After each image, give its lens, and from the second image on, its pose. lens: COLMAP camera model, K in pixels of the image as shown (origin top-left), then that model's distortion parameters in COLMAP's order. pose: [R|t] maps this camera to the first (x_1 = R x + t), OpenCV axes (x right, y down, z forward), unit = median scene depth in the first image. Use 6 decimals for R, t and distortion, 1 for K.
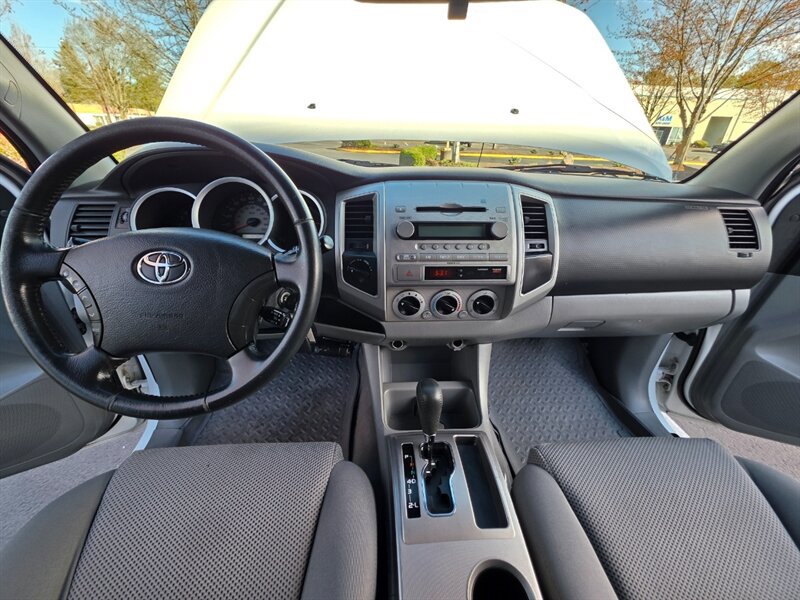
lens RADIAL K [[323.1, 0, 398.9], [0, 323.1, 298.2], [0, 0, 1]] dist [-0.000496, 0.000346]
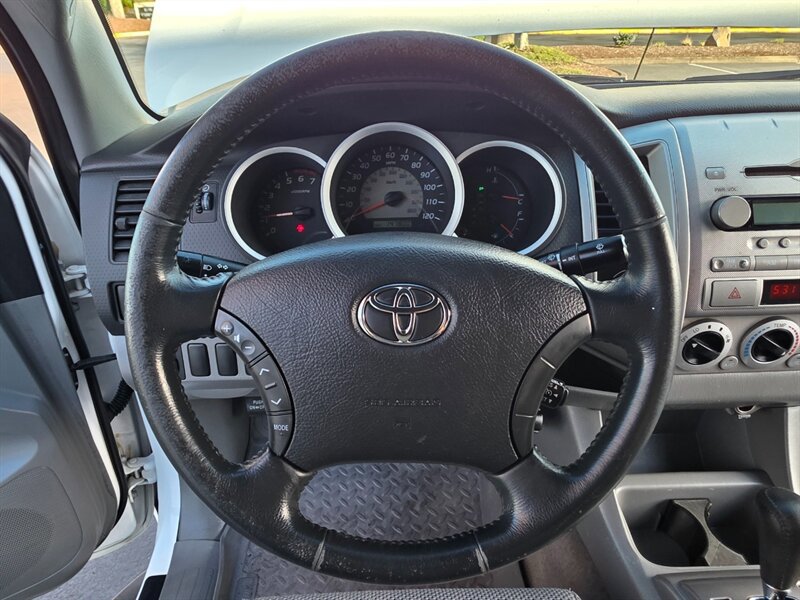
lens RADIAL K [[540.6, 0, 380.4], [0, 540.6, 314.0], [0, 0, 1]] dist [0.009227, -0.010032]
pose [[0.998044, -0.016670, -0.060250, -0.476809], [0.019848, 0.998422, 0.052529, -0.096561], [0.059279, -0.053622, 0.996800, 0.060611]]
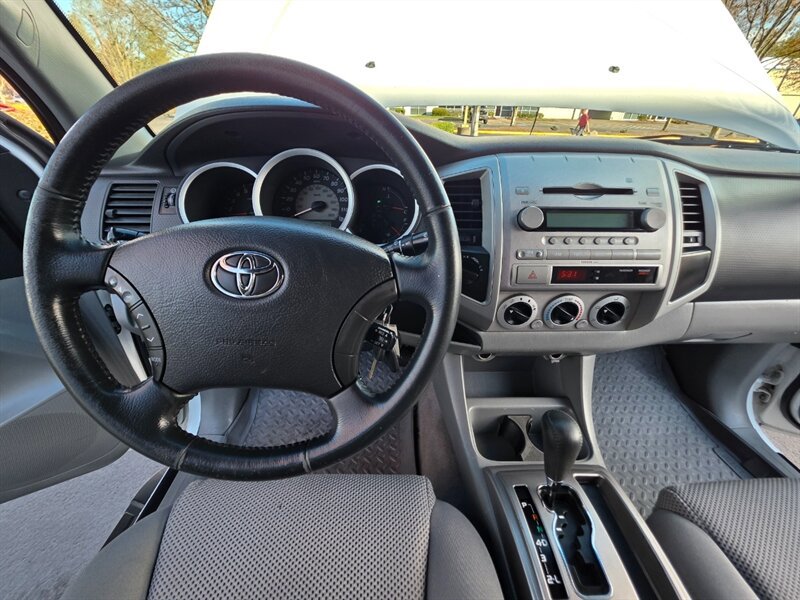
lens RADIAL K [[323.1, 0, 397.9], [0, 323.1, 299.0], [0, 0, 1]] dist [-0.000496, 0.000346]
pose [[0.999405, 0.012737, -0.032044, -0.251338], [-0.010845, 0.998225, 0.058556, -0.058149], [0.032733, -0.058174, 0.997770, 0.202494]]
